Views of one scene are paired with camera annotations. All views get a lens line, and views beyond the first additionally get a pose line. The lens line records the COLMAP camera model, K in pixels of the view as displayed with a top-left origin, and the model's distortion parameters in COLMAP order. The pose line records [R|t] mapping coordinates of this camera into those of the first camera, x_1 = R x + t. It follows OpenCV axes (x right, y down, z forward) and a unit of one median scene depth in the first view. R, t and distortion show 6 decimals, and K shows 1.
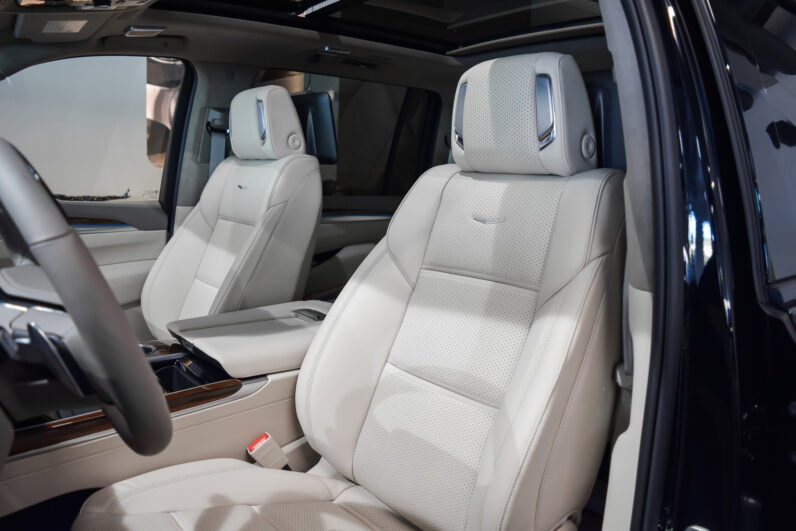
lens RADIAL K [[622.5, 0, 398.0], [0, 622.5, 265.5], [0, 0, 1]] dist [-0.092944, 0.008571]
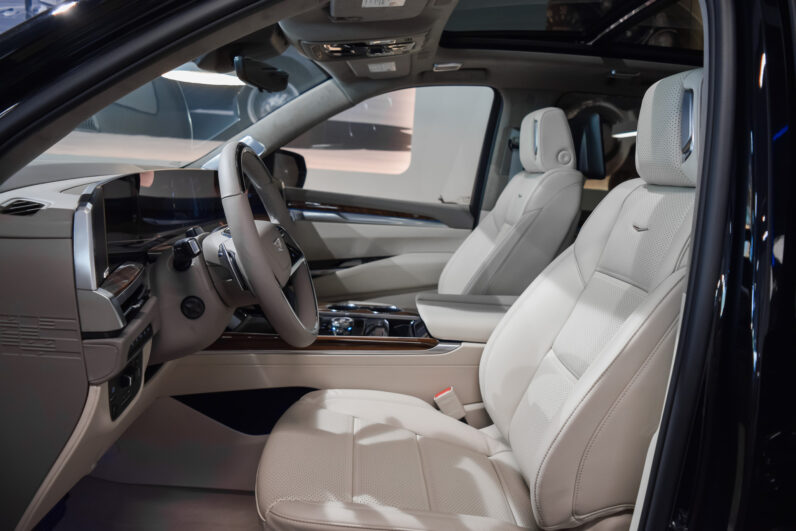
lens RADIAL K [[622.5, 0, 398.0], [0, 622.5, 265.5], [0, 0, 1]] dist [-0.092944, 0.008571]
pose [[0.790493, 0.112725, -0.602008, 0.291908], [-0.134639, 0.990856, 0.008742, 0.023498], [0.597488, 0.074143, 0.798442, -0.050569]]
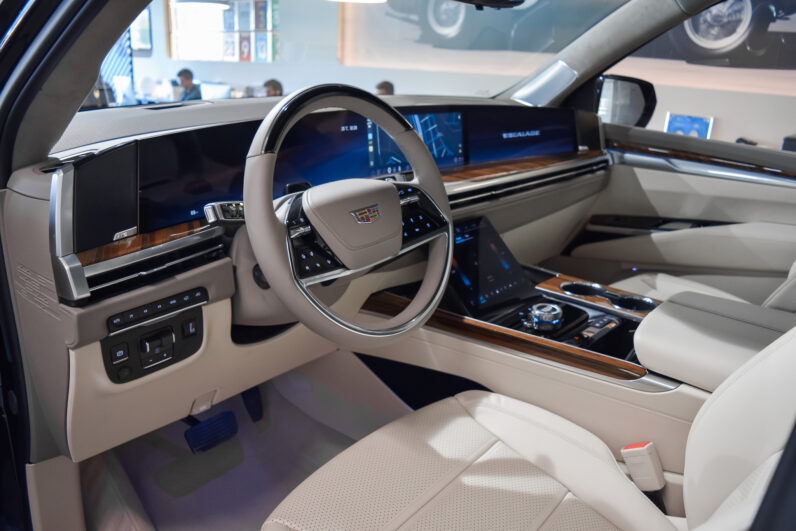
lens RADIAL K [[622.5, 0, 398.0], [0, 622.5, 265.5], [0, 0, 1]] dist [-0.092944, 0.008571]
pose [[0.178399, 0.284777, -0.941847, 0.301133], [-0.180894, 0.950380, 0.253093, -0.072215], [0.967187, 0.125223, 0.221061, 0.315757]]
